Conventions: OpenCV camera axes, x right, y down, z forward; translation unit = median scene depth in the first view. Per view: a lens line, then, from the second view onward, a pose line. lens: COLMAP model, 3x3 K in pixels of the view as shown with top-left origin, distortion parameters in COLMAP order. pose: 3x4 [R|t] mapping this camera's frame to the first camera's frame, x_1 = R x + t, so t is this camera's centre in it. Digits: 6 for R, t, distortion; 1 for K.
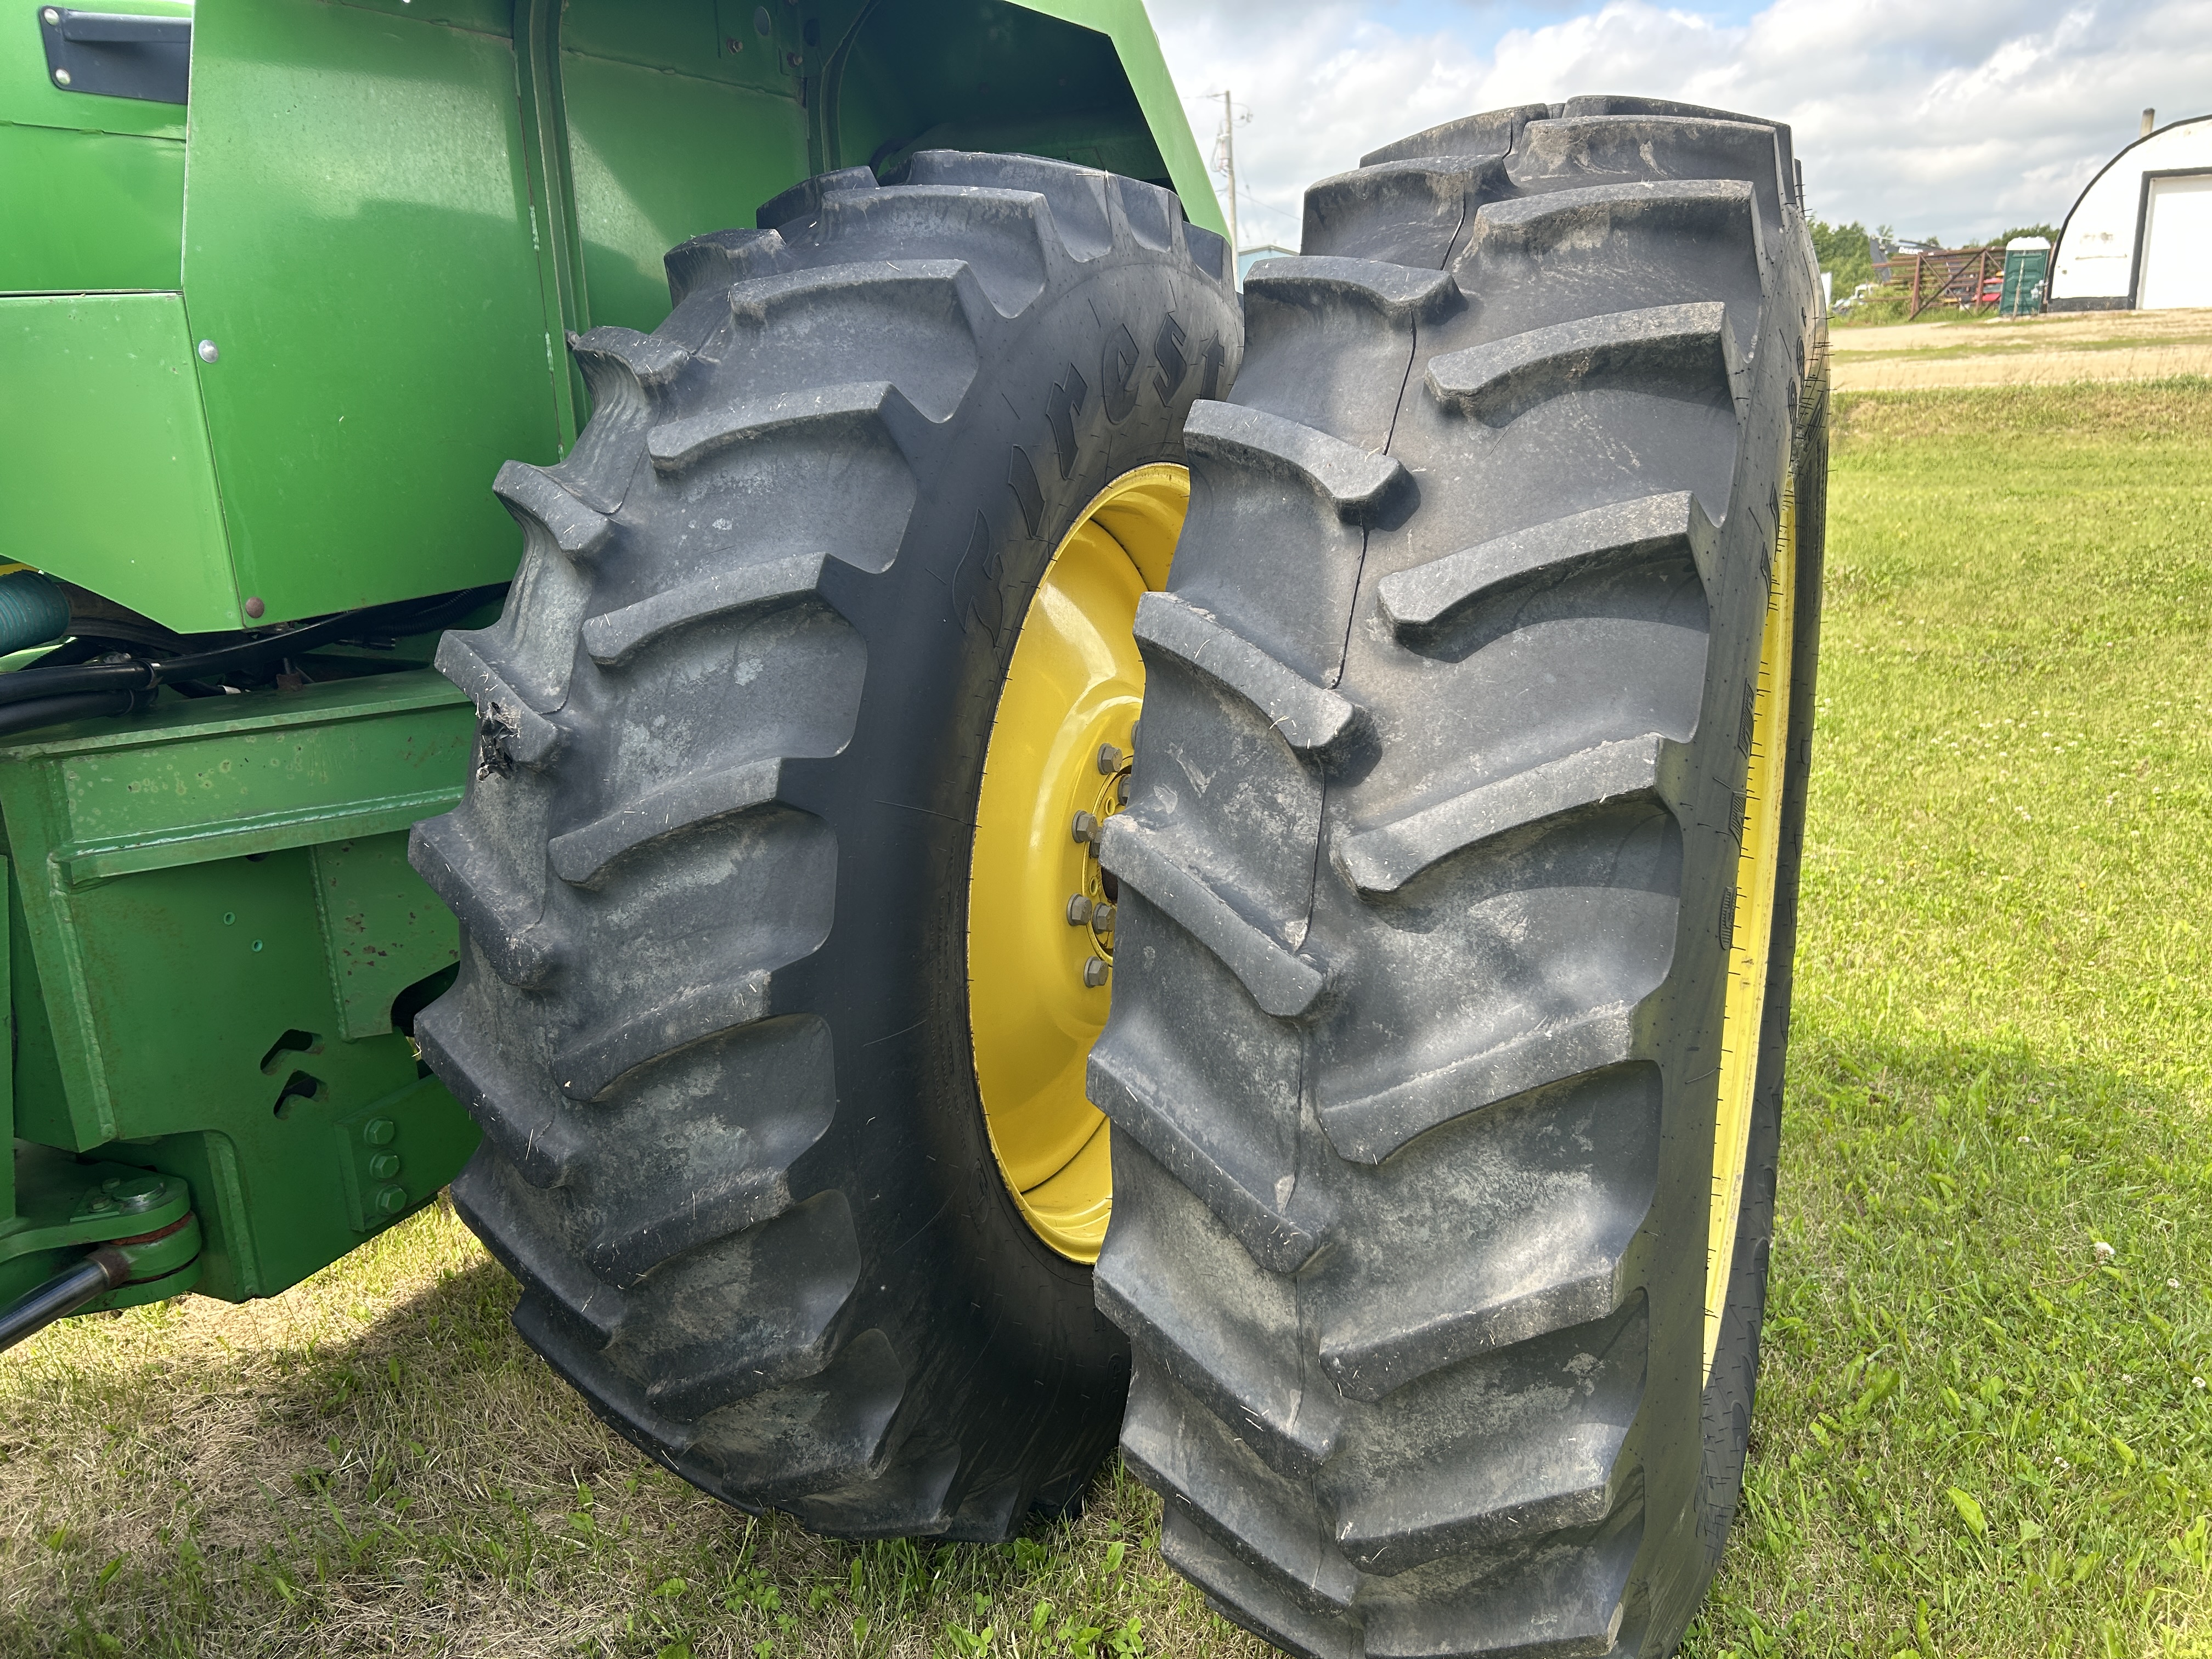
lens RADIAL K [[1685.7, 0, 1105.3], [0, 1685.7, 860.8], [0, 0, 1]] dist [0.052397, -0.065142]
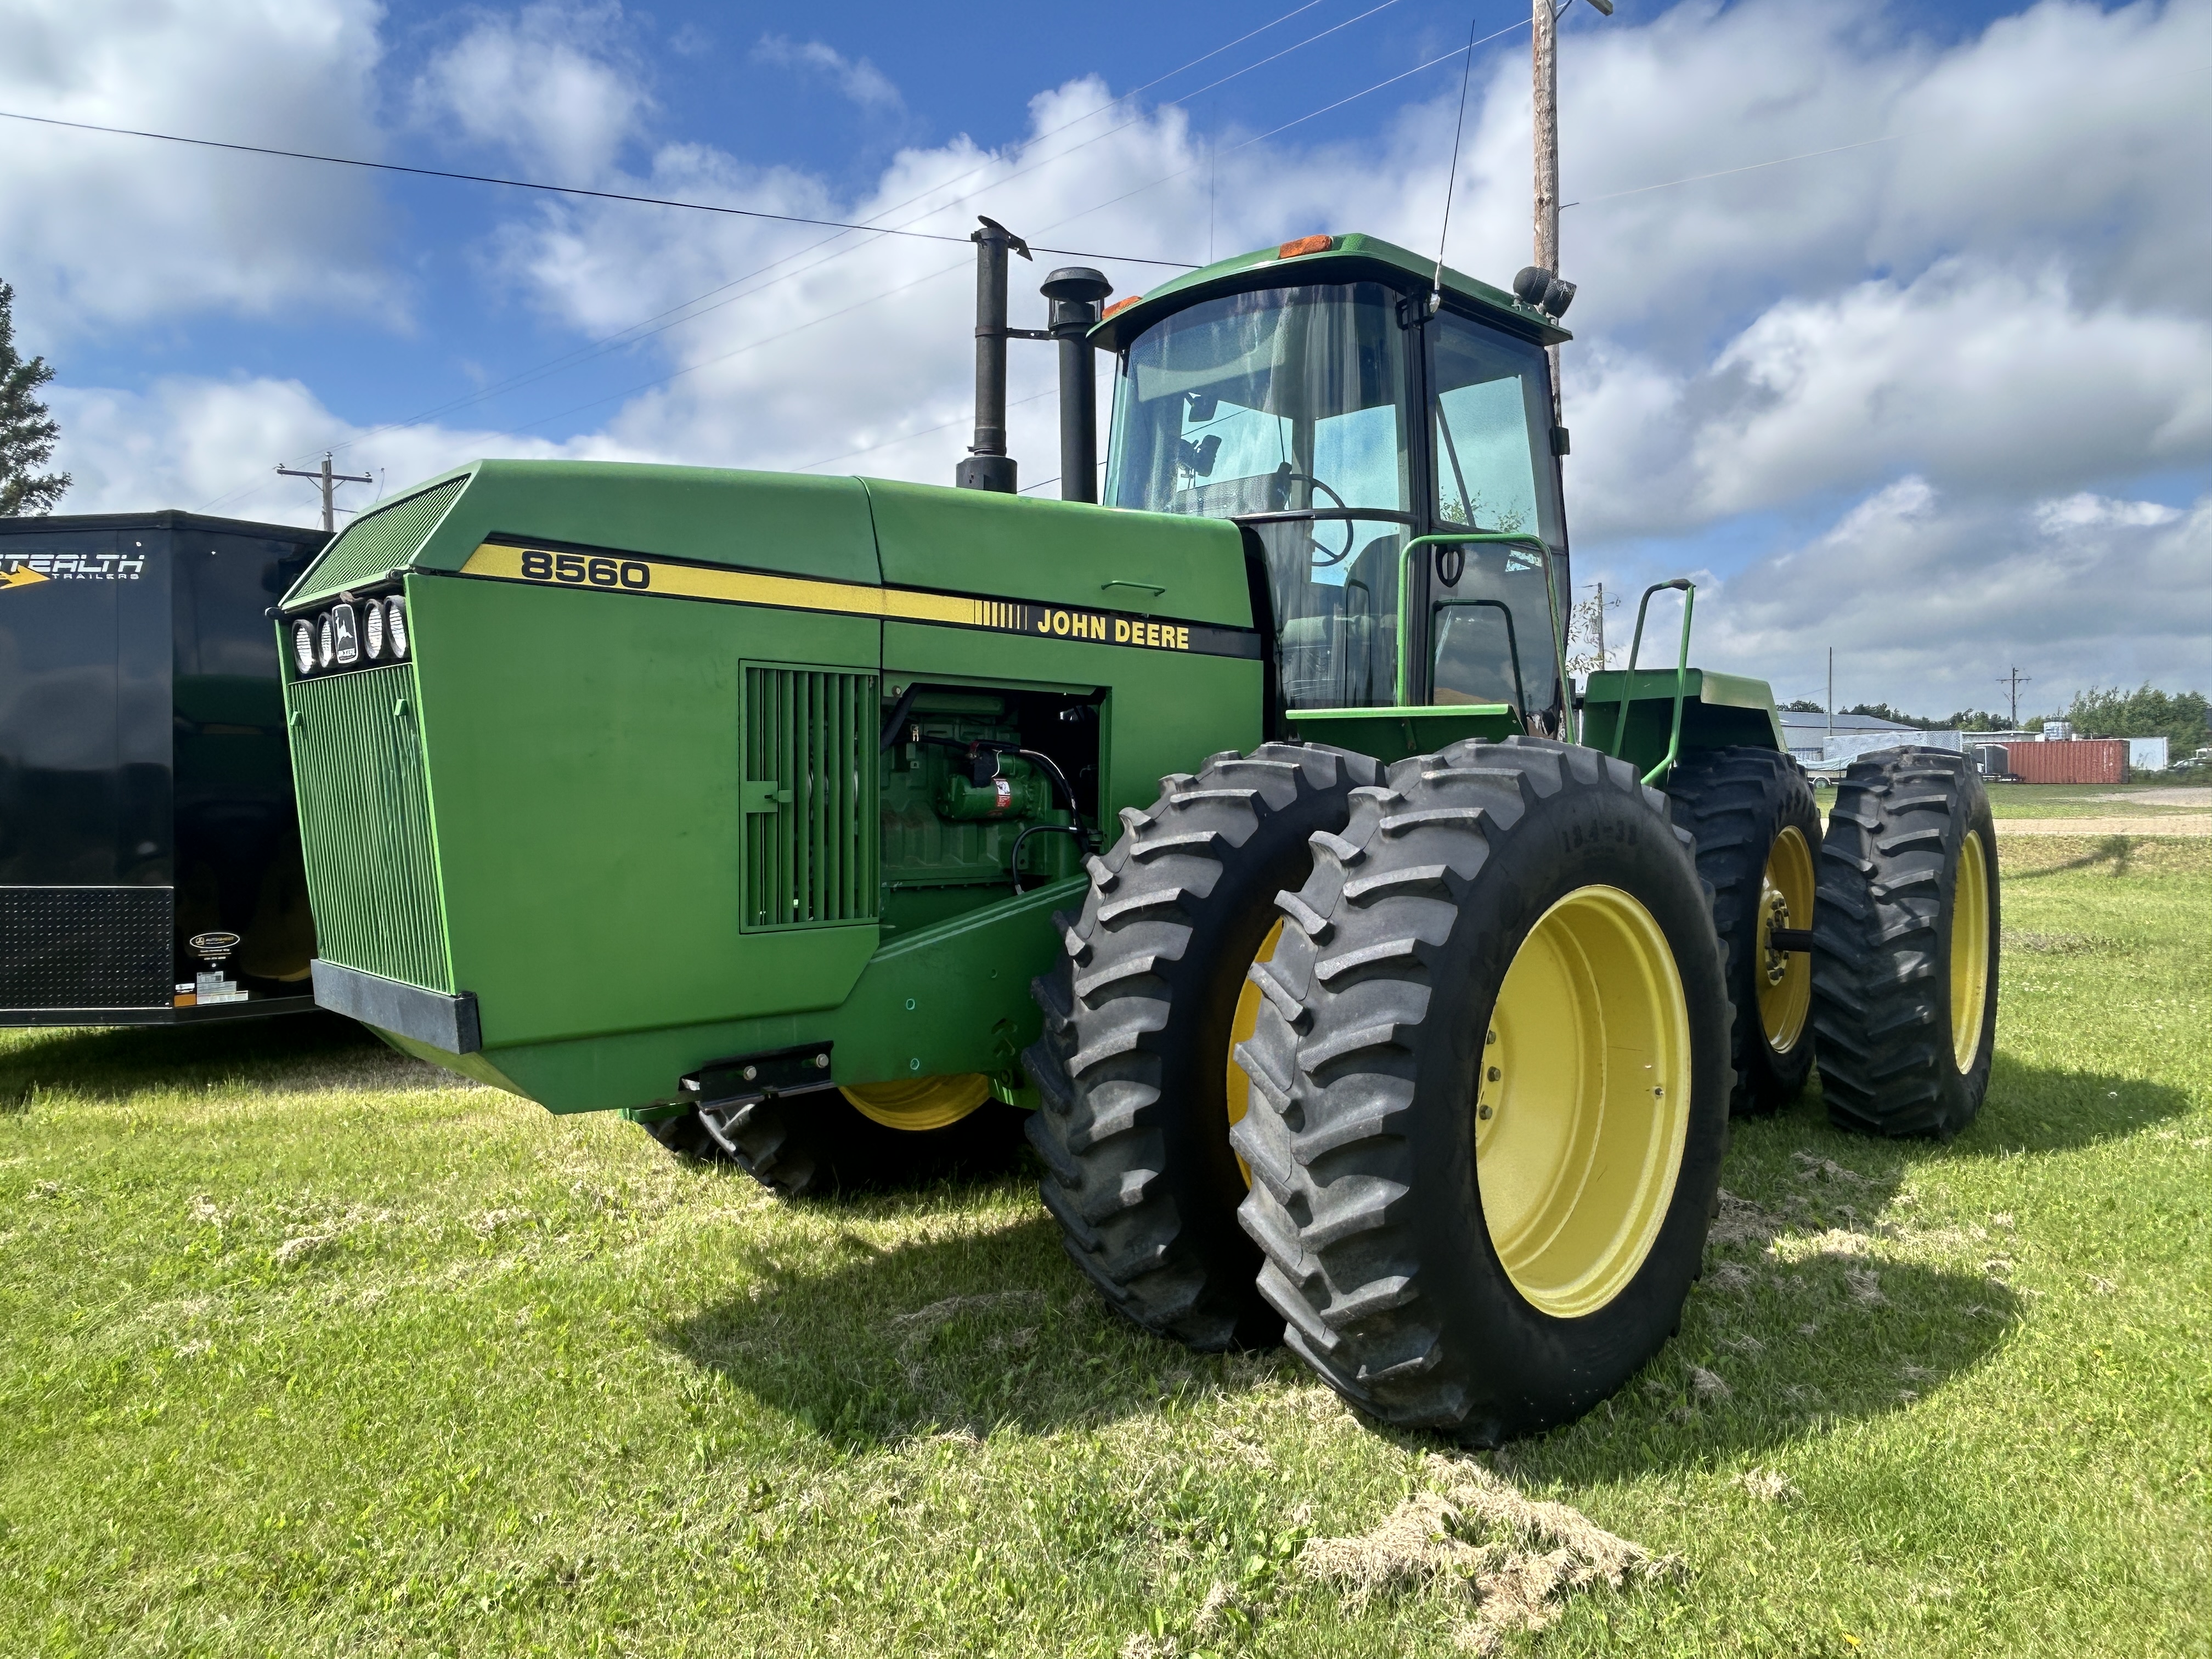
lens RADIAL K [[1525.8, 0, 1057.0], [0, 1525.8, 820.0], [0, 0, 1]] dist [-0.010190, 0.000521]
pose [[0.967430, 0.047341, -0.248674, -0.966067], [-0.109114, 0.964398, -0.240897, 1.010697], [0.228417, 0.260185, 0.938152, -3.453020]]
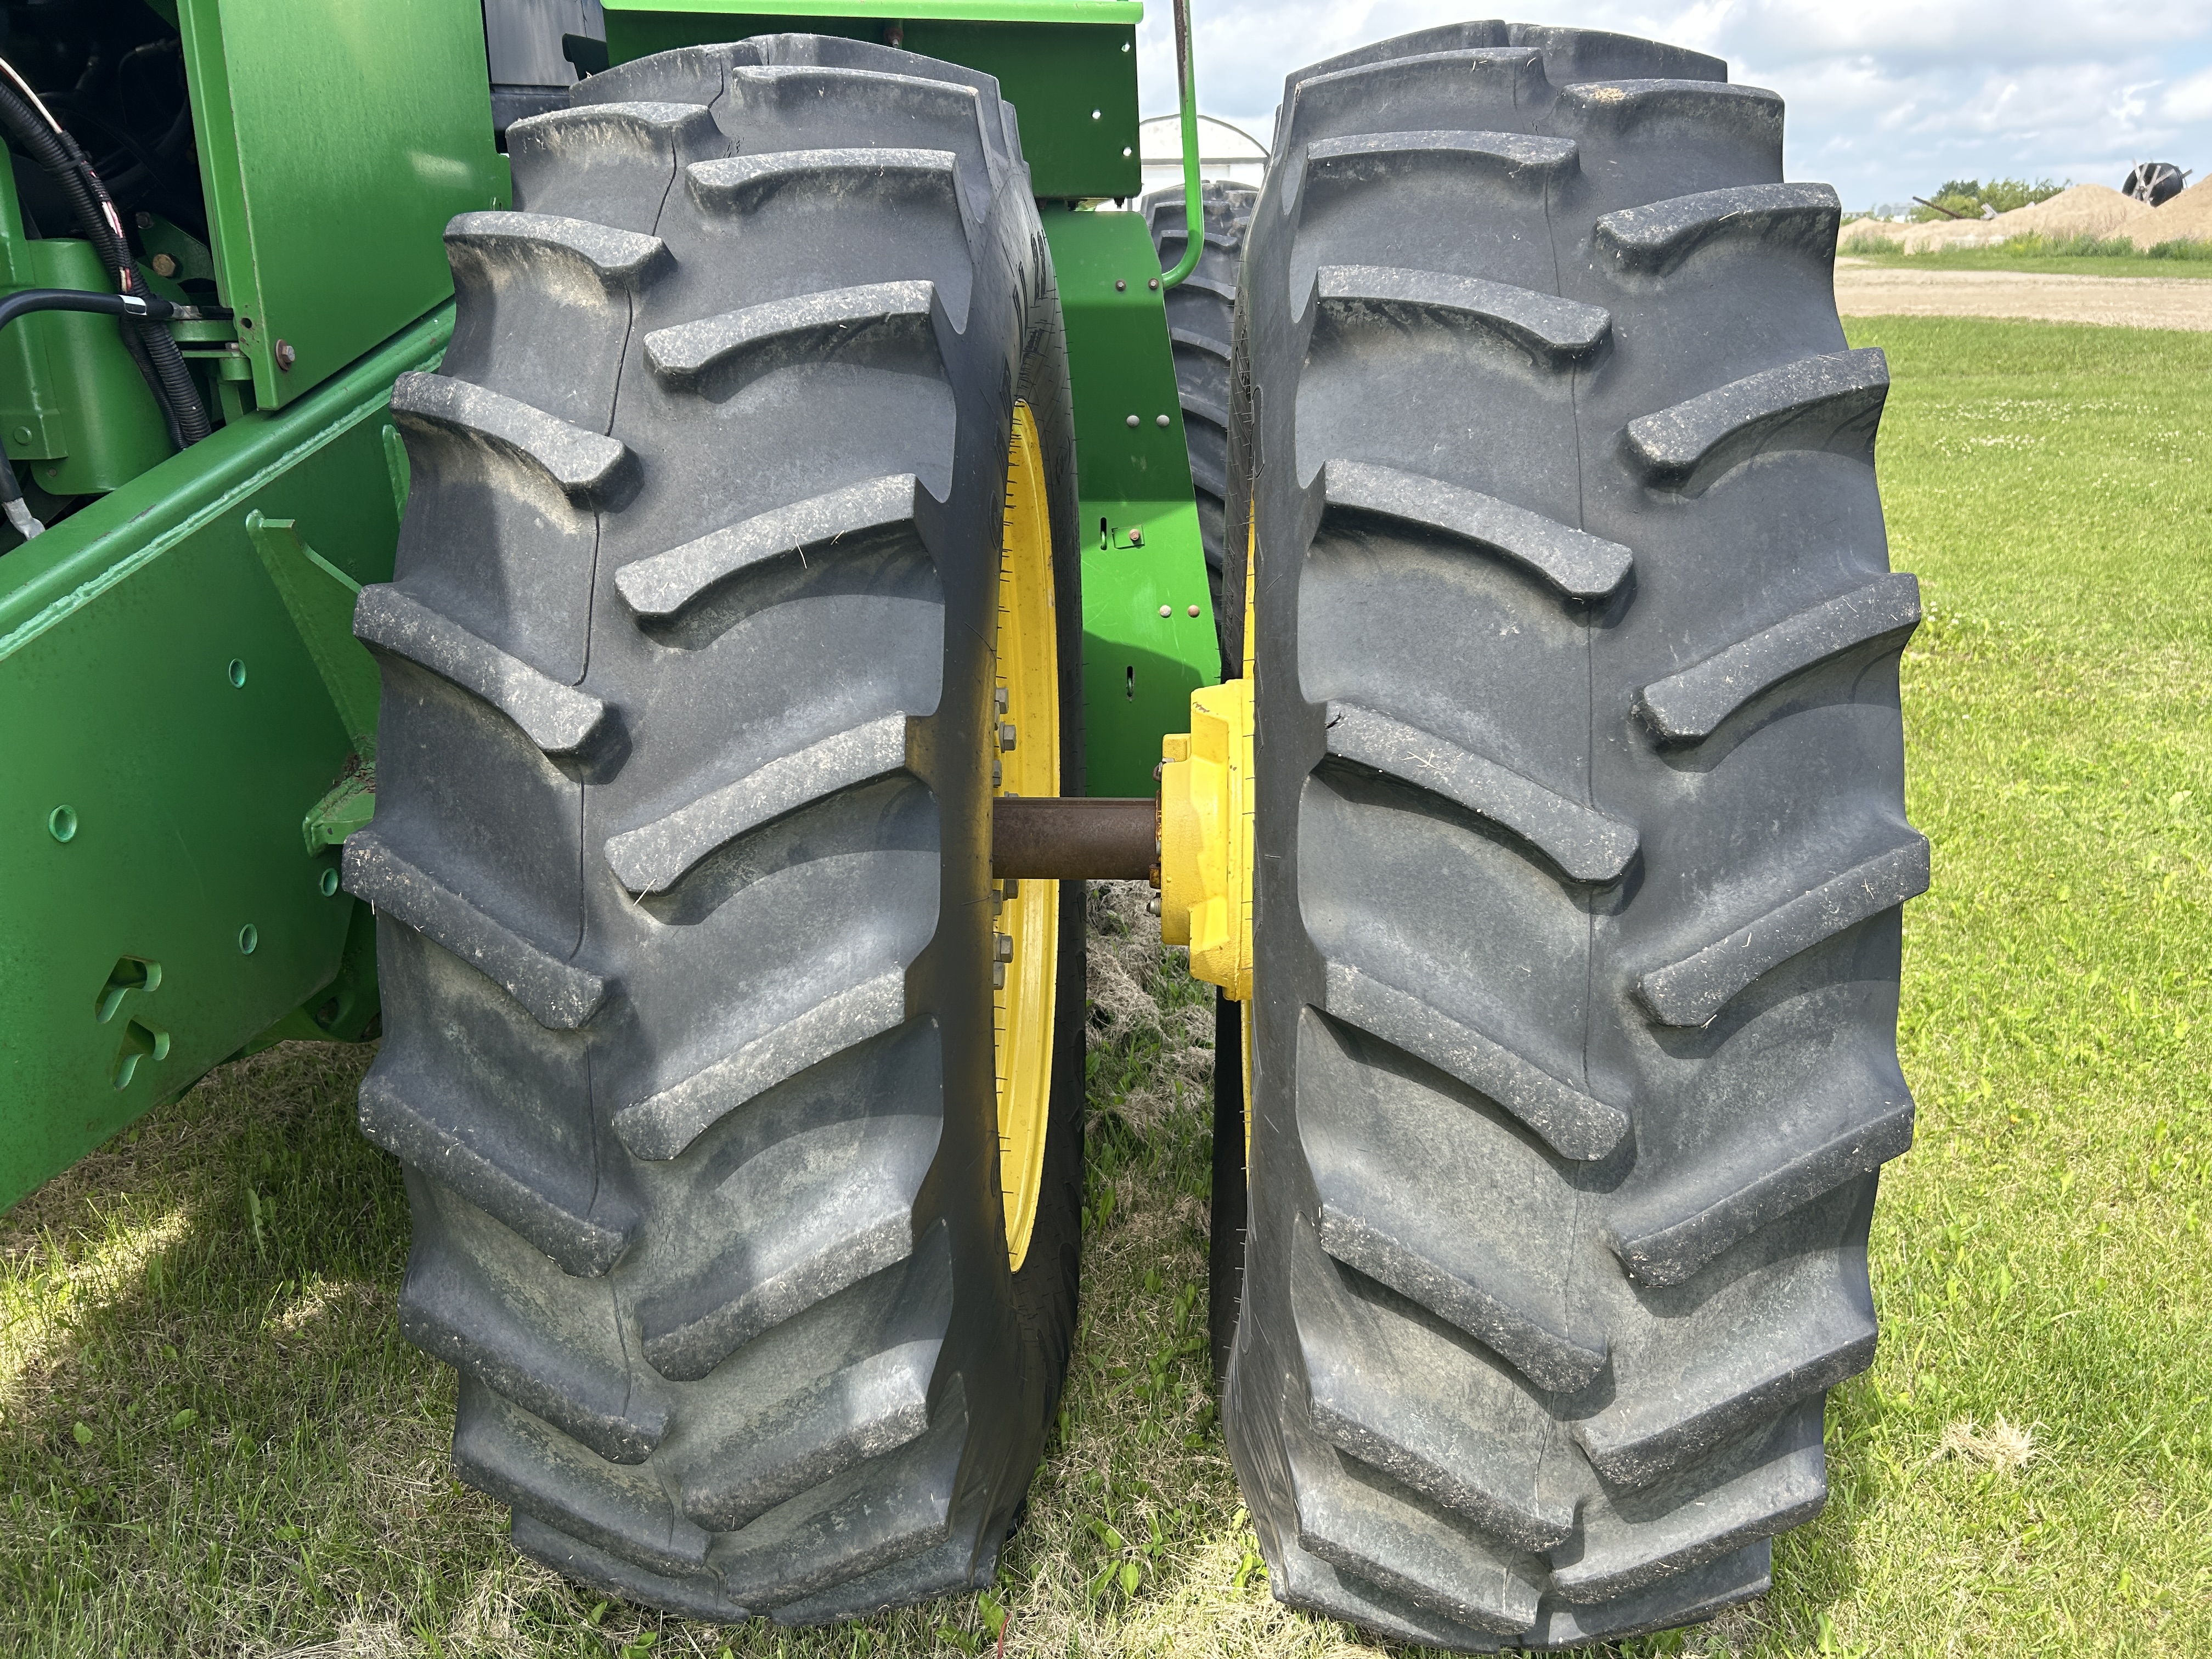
lens RADIAL K [[1685.7, 0, 1105.3], [0, 1685.7, 860.8], [0, 0, 1]] dist [0.052397, -0.065142]
pose [[0.857887, -0.127349, 0.497808, -1.759822], [0.114363, 0.991823, 0.056643, 0.642076], [-0.500951, 0.008337, 0.865436, -1.783684]]
